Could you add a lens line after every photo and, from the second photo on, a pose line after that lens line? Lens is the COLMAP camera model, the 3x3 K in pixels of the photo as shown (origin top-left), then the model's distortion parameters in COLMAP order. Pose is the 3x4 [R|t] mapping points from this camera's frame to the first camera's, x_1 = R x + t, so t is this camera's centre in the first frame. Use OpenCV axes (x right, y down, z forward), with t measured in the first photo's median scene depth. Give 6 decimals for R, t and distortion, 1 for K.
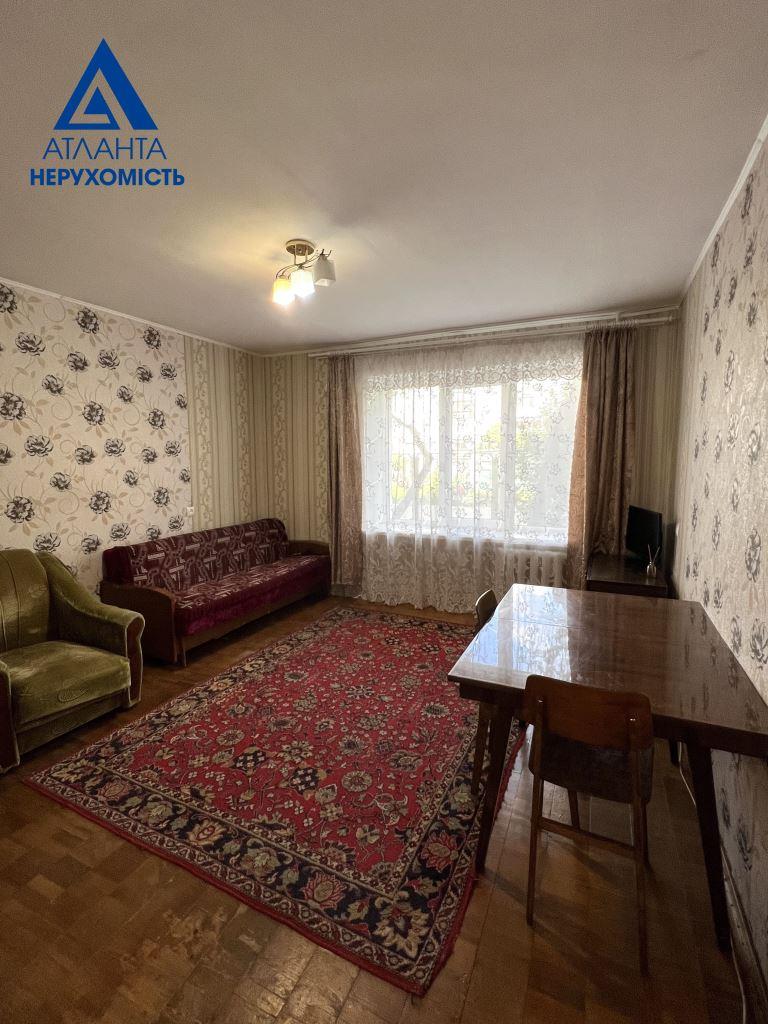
lens RADIAL K [[473.8, 0, 382.4], [0, 473.8, 514.0], [0, 0, 1]] dist [-0.002939, 0.000795]
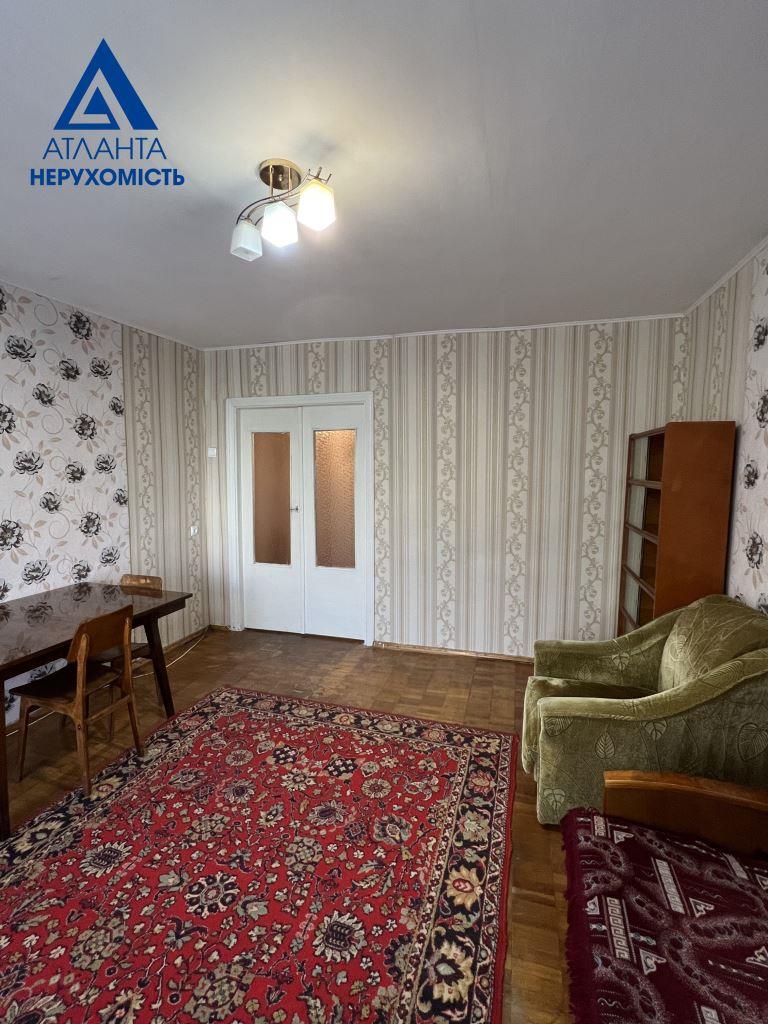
lens RADIAL K [[473.8, 0, 380.2], [0, 473.8, 509.0], [0, 0, 1]] dist [-0.002939, 0.000795]
pose [[-0.989435, 0.018223, -0.143828, -0.176377], [-0.011585, 0.978959, 0.203730, -0.200462], [0.144515, 0.203244, -0.968405, 1.505165]]
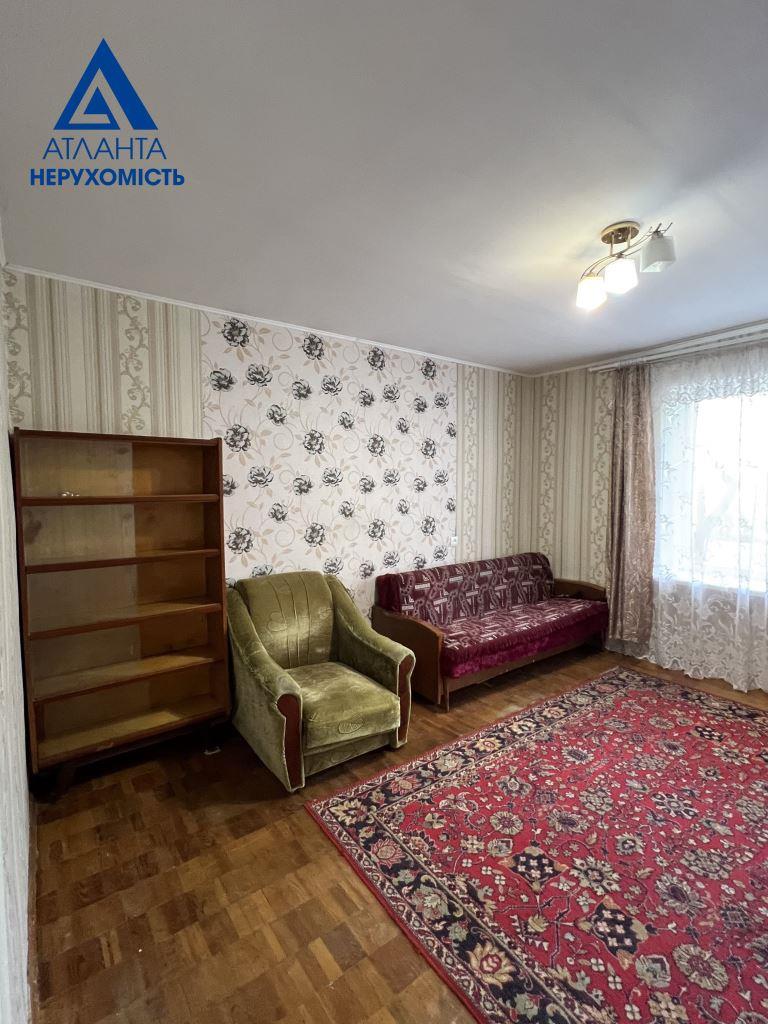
lens RADIAL K [[473.8, 0, 380.5], [0, 473.8, 513.5], [0, 0, 1]] dist [-0.002939, 0.000795]
pose [[0.878807, 0.030552, -0.476198, -0.113880], [-0.054792, 0.997808, -0.037099, -0.027198], [0.474021, 0.058695, 0.878555, 0.105879]]
